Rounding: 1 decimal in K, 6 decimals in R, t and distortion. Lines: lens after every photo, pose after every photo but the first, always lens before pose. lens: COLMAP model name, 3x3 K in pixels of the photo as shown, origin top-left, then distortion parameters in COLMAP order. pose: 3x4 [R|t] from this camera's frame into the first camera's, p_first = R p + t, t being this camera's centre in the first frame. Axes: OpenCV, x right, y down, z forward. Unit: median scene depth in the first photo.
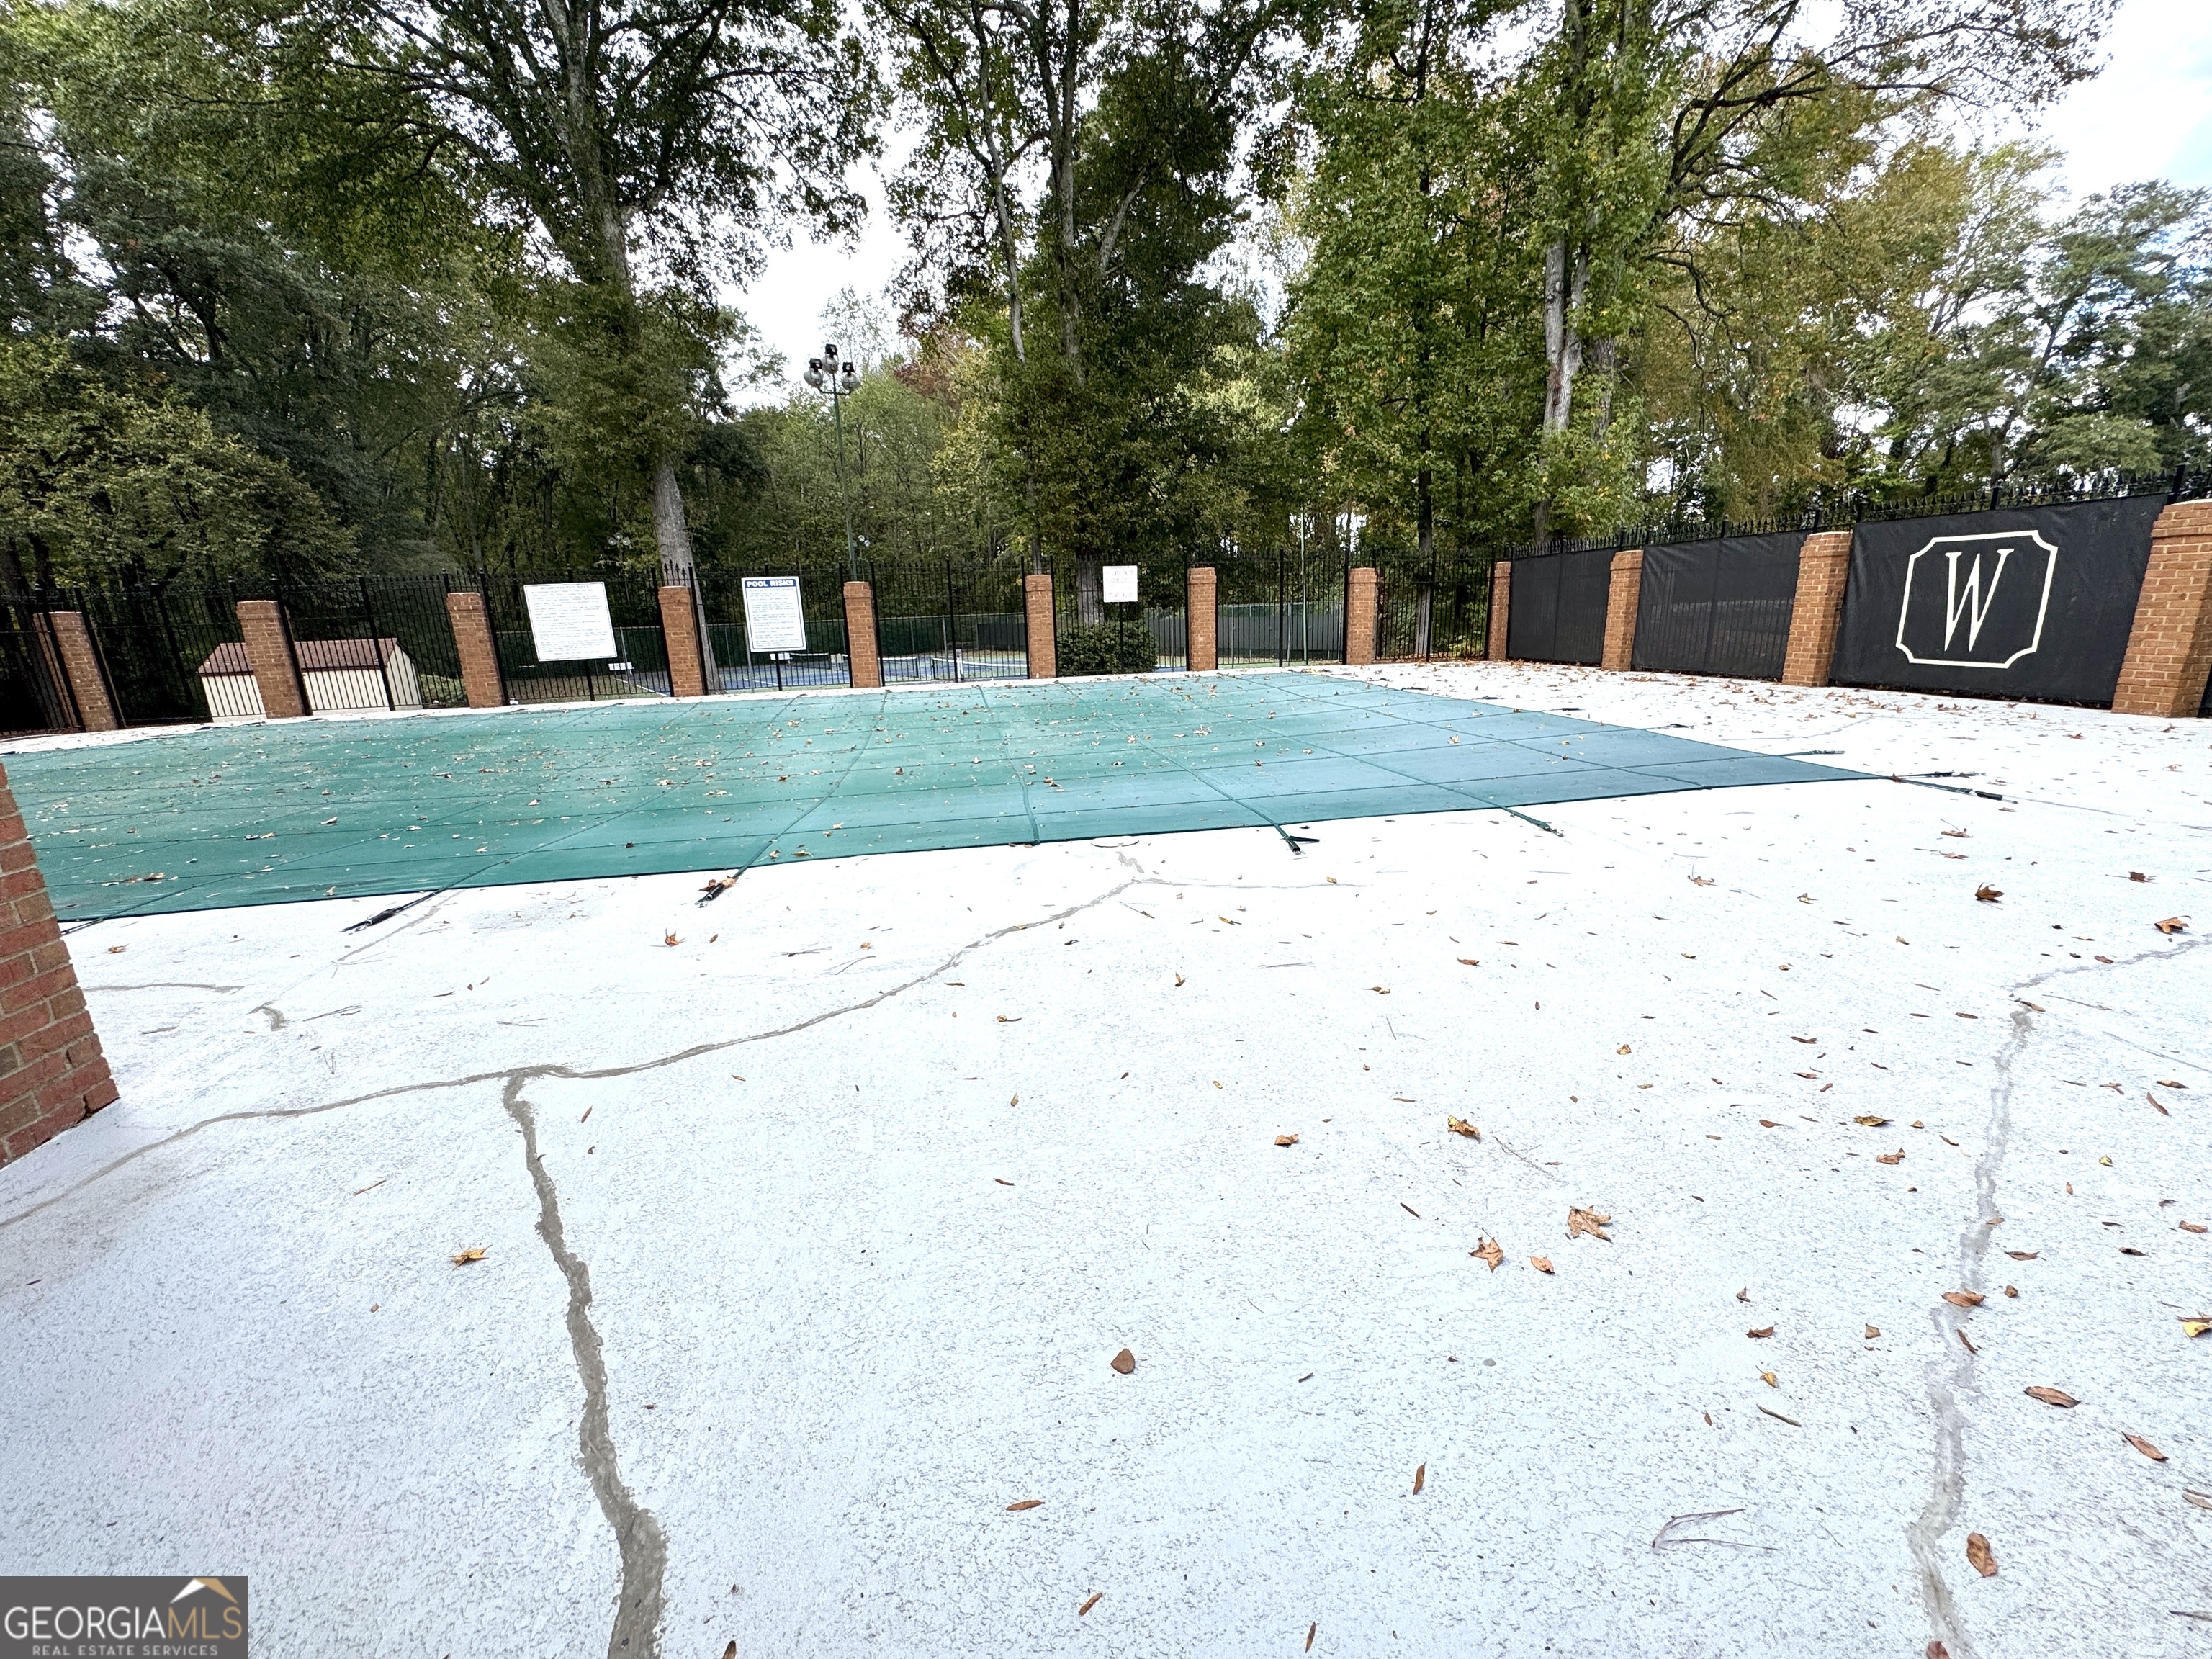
lens RADIAL K [[881.1, 0, 1105.4], [0, 881.1, 828.8], [0, 0, 1]] dist [-0.004022, 0.000776]
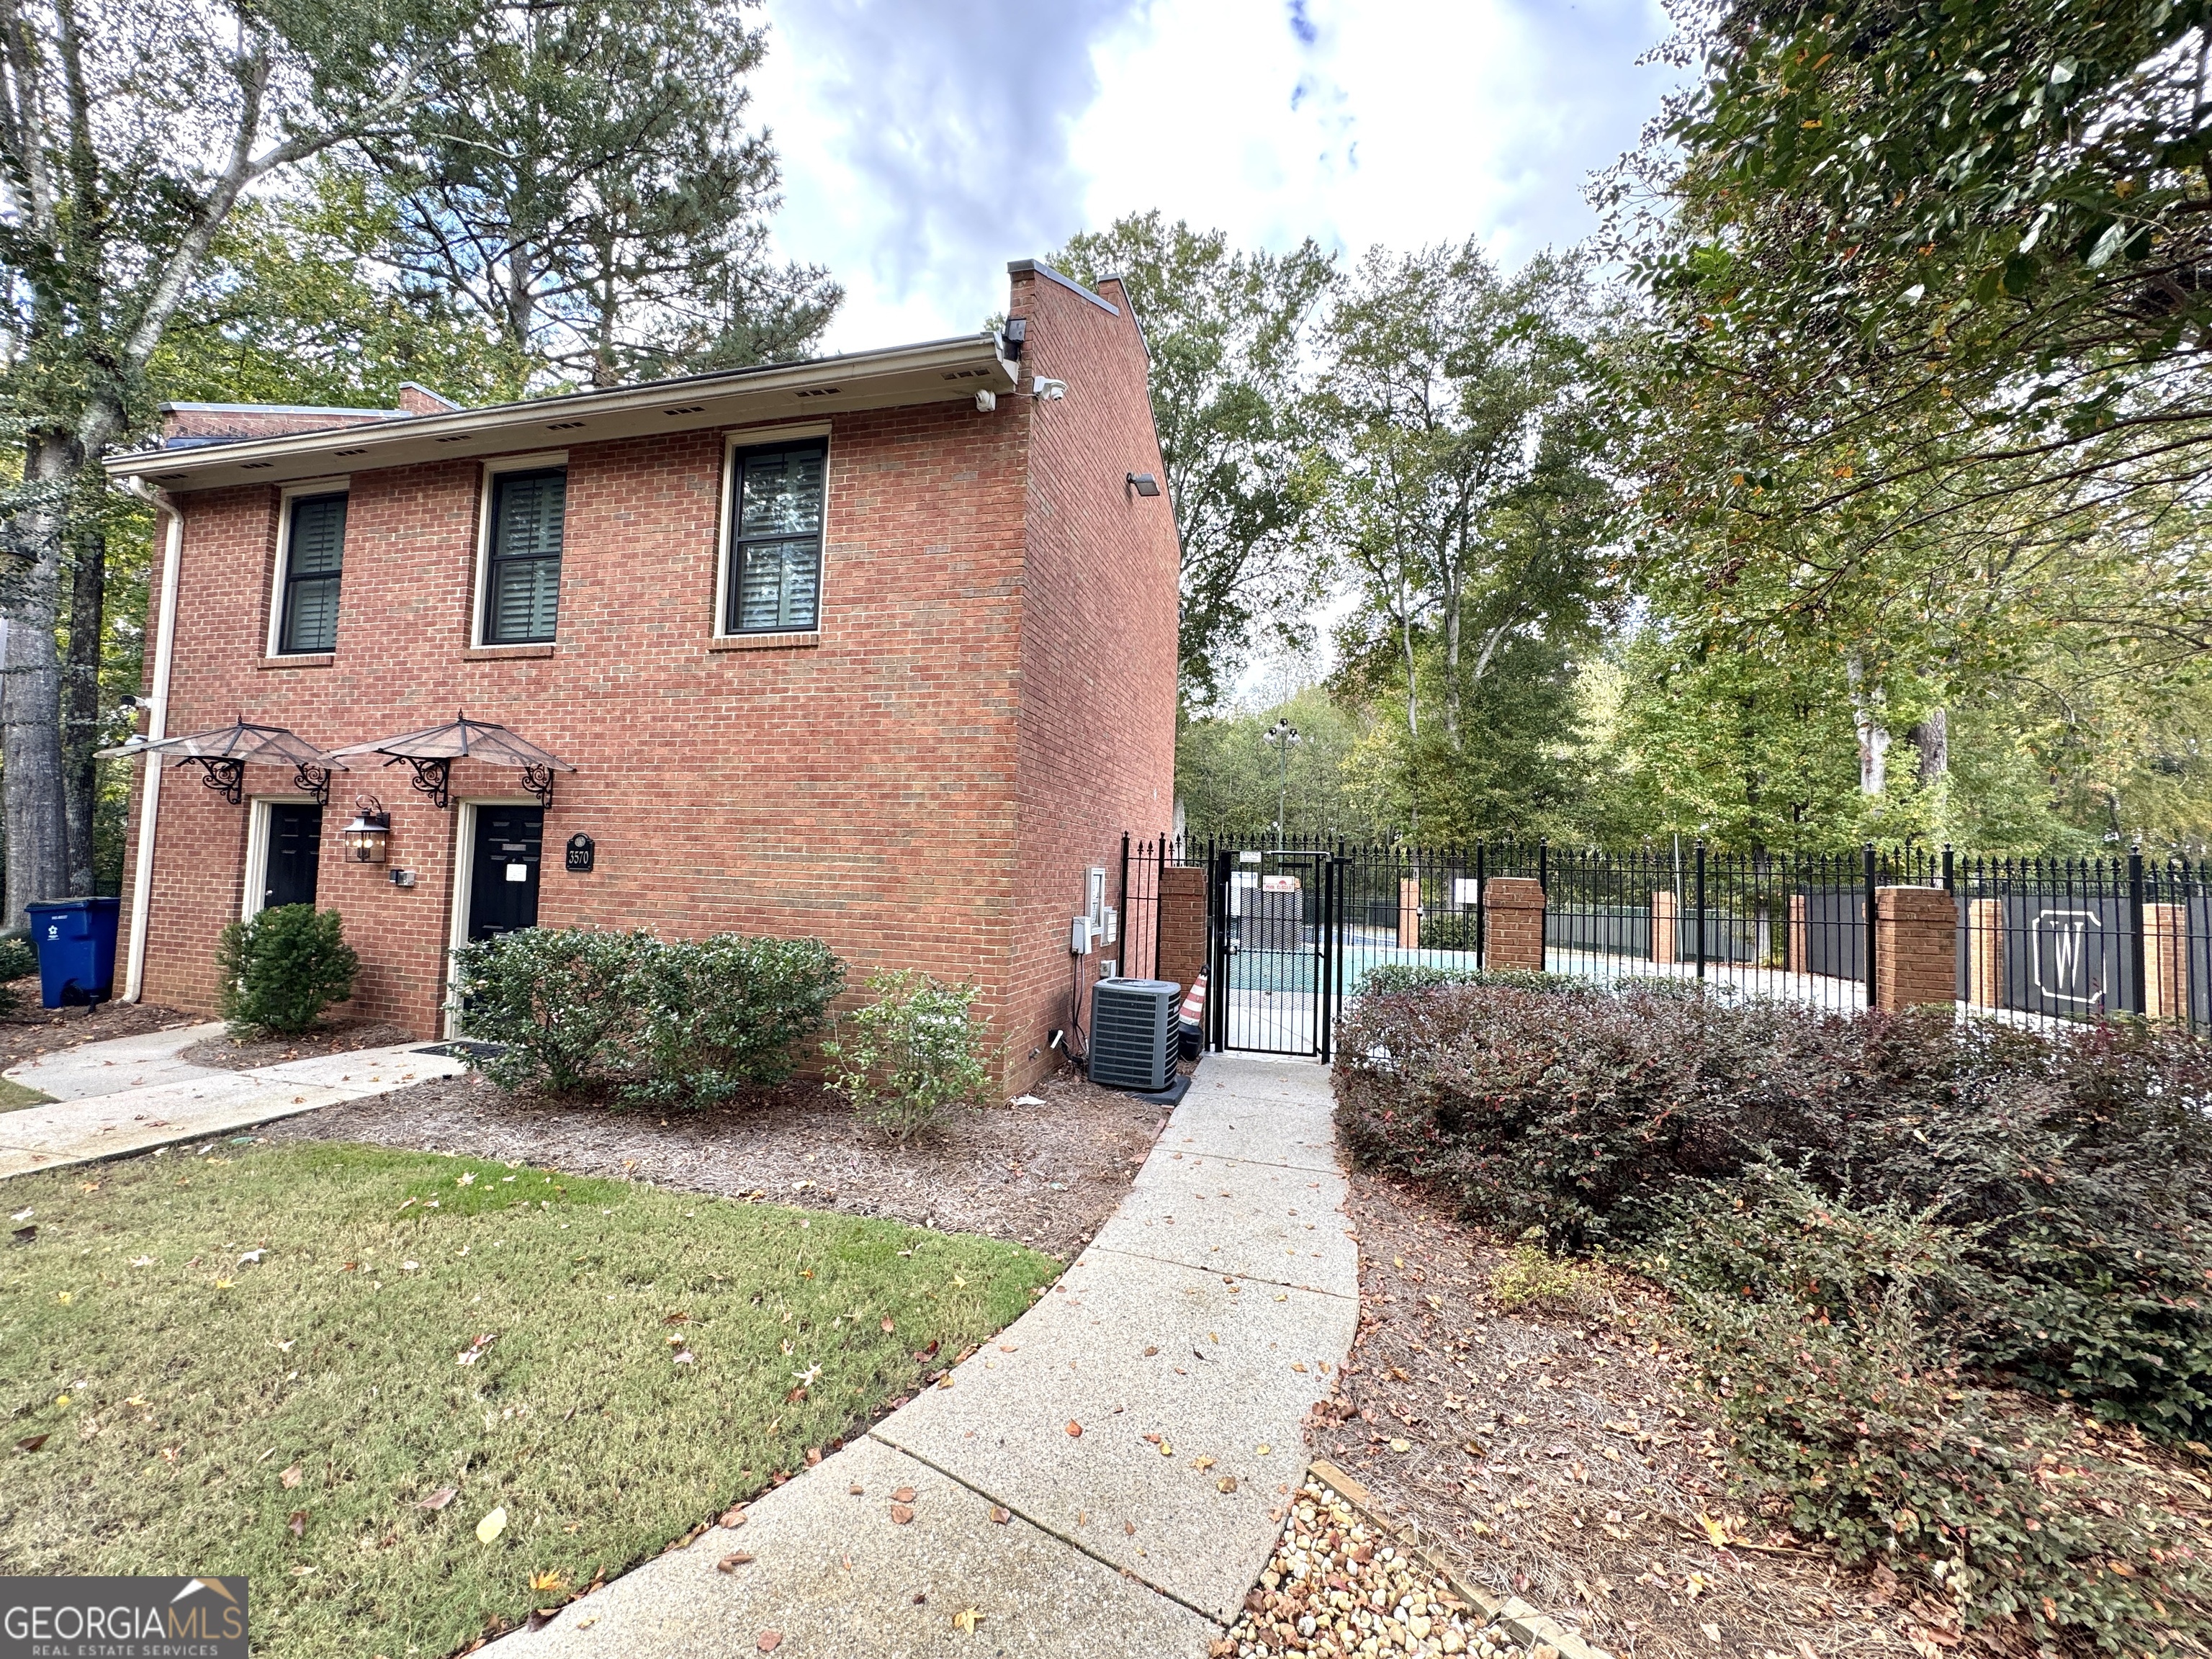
lens RADIAL K [[881.1, 0, 1105.4], [0, 881.1, 828.8], [0, 0, 1]] dist [-0.004022, 0.000776]
pose [[0.904692, 0.044000, -0.423788, 0.072226], [-0.169739, 0.949533, -0.263770, 0.095190], [0.390795, 0.310564, 0.866504, -0.449898]]
